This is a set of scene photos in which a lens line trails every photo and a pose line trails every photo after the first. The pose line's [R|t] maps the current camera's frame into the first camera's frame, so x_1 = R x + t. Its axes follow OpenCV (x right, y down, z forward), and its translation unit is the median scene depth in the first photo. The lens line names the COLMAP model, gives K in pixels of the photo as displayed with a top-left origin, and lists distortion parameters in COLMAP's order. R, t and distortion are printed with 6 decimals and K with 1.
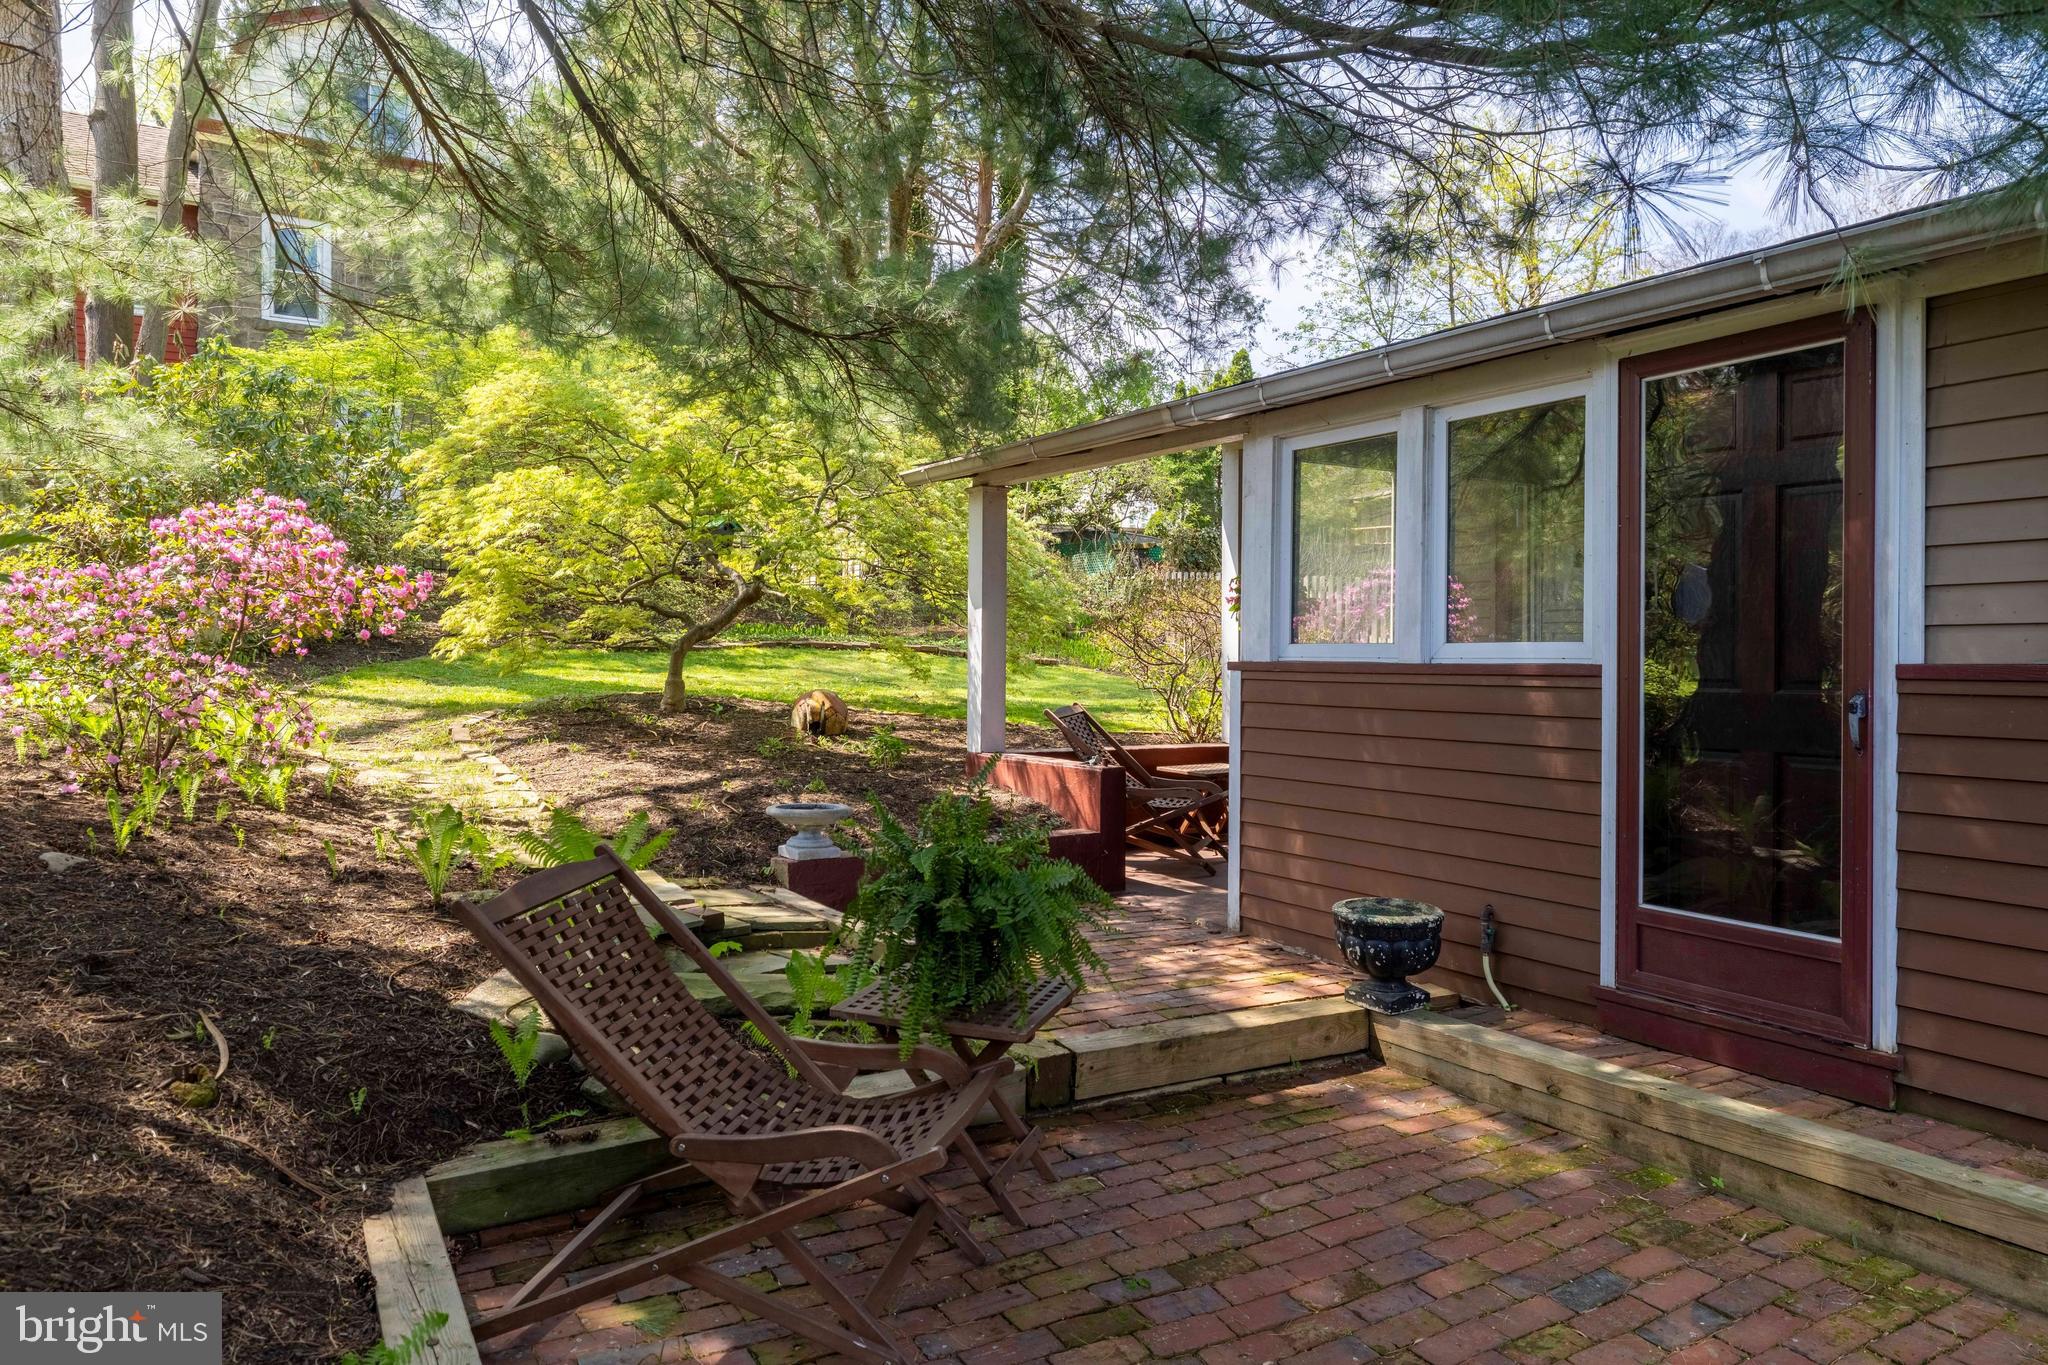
lens RADIAL K [[1281.0, 0, 1026.6], [0, 1281.0, 641.8], [0, 0, 1]] dist [0.000815, 0.001034]
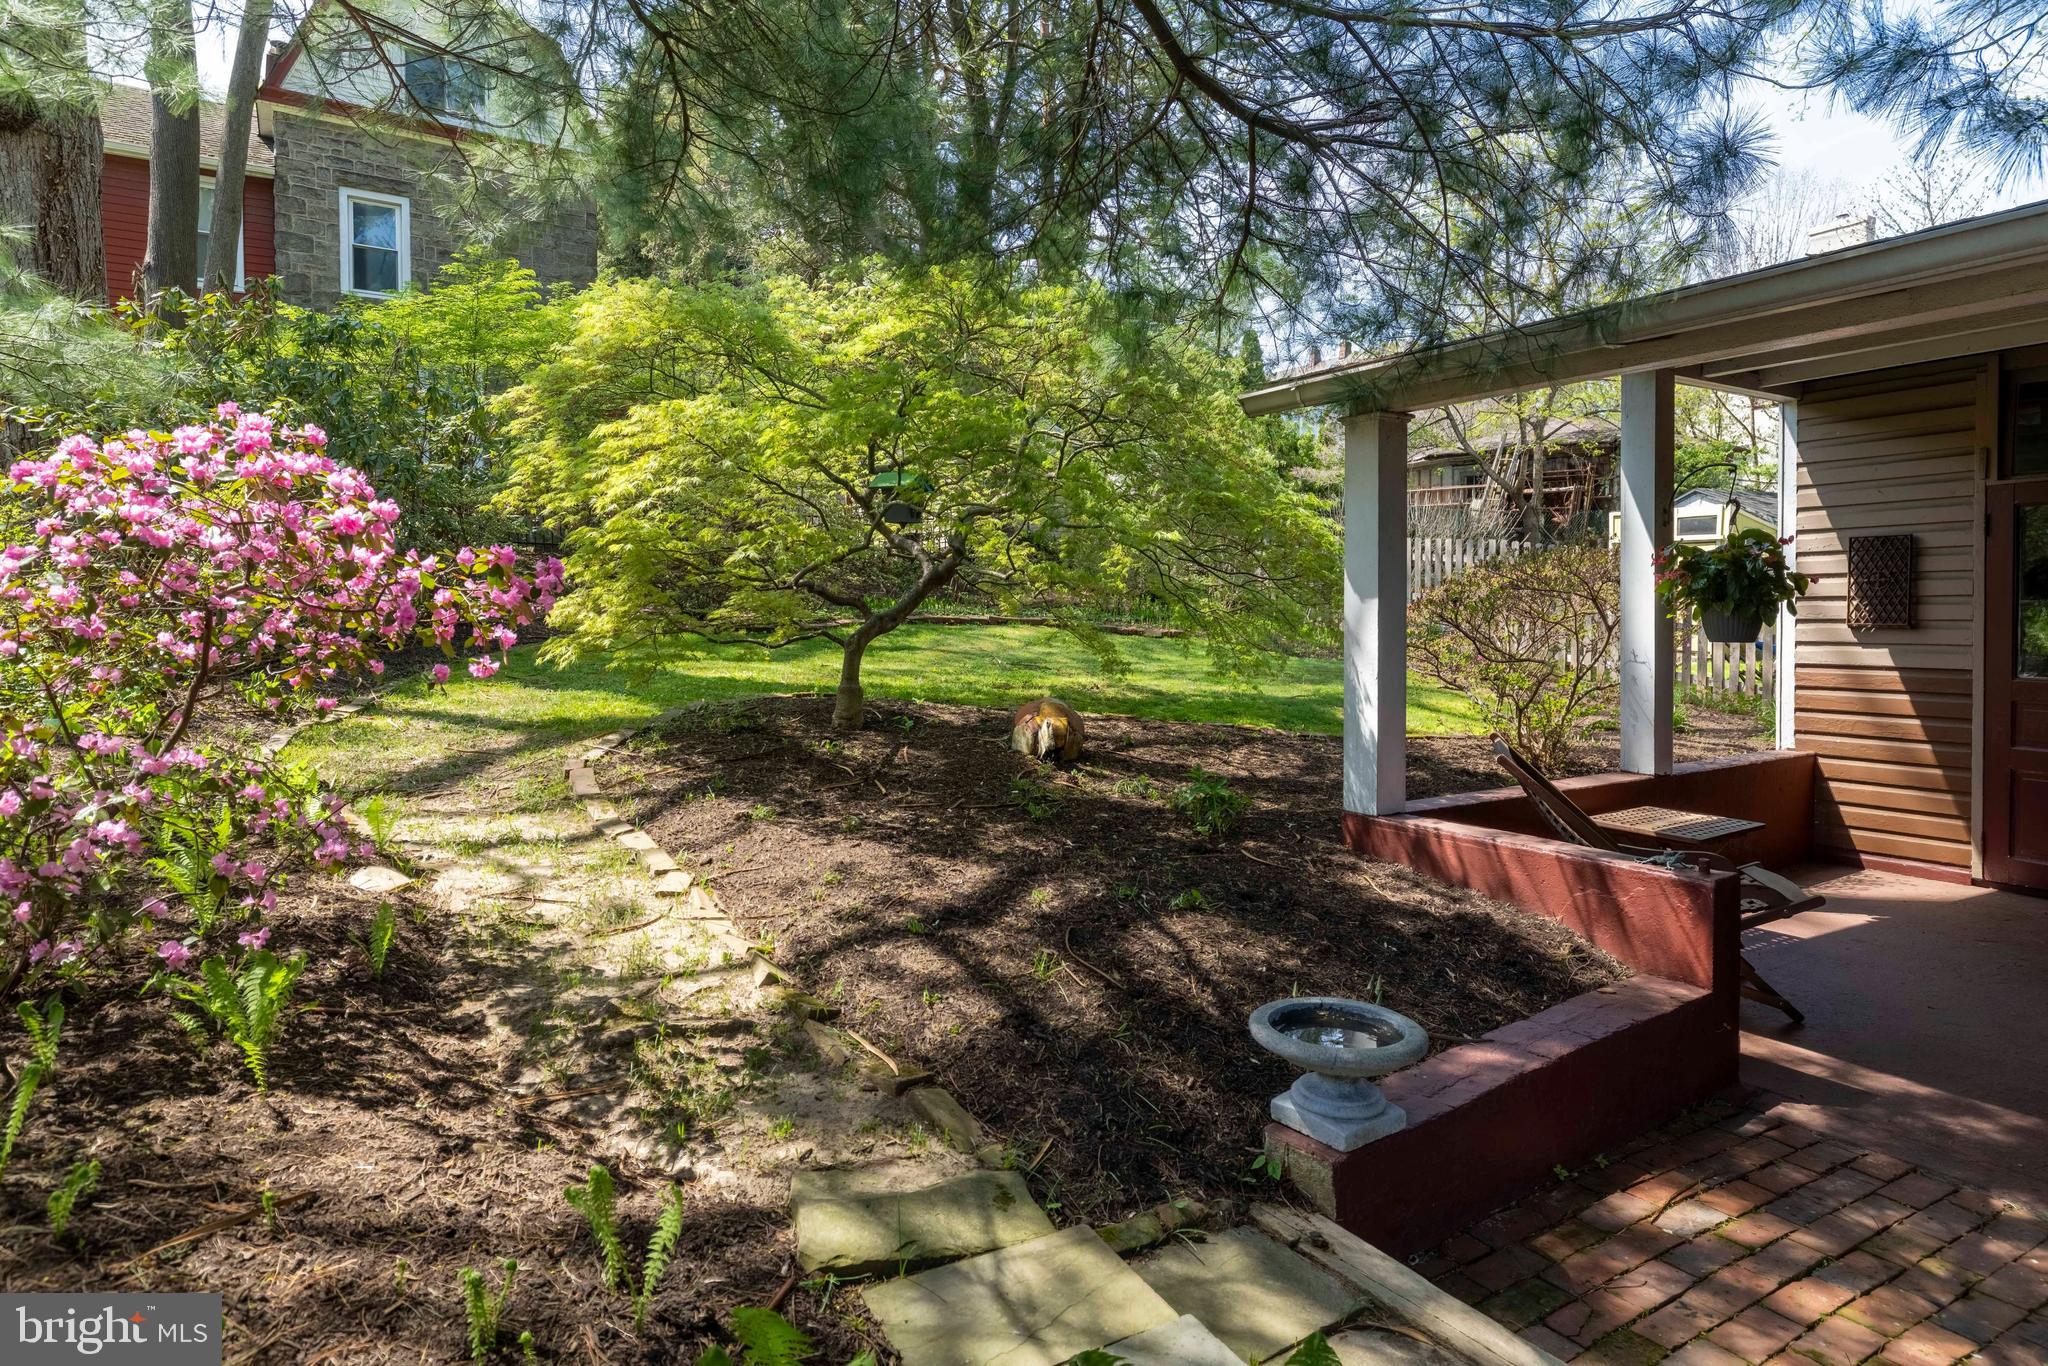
lens RADIAL K [[1135.2, 0, 1021.3], [0, 1135.2, 613.8], [0, 0, 1]] dist [-0.000310, 0.020736]
pose [[0.999869, -0.011393, -0.011500, -0.178940], [0.011547, 0.999844, 0.013394, -0.023469], [0.011346, -0.013525, 0.999844, 0.352537]]
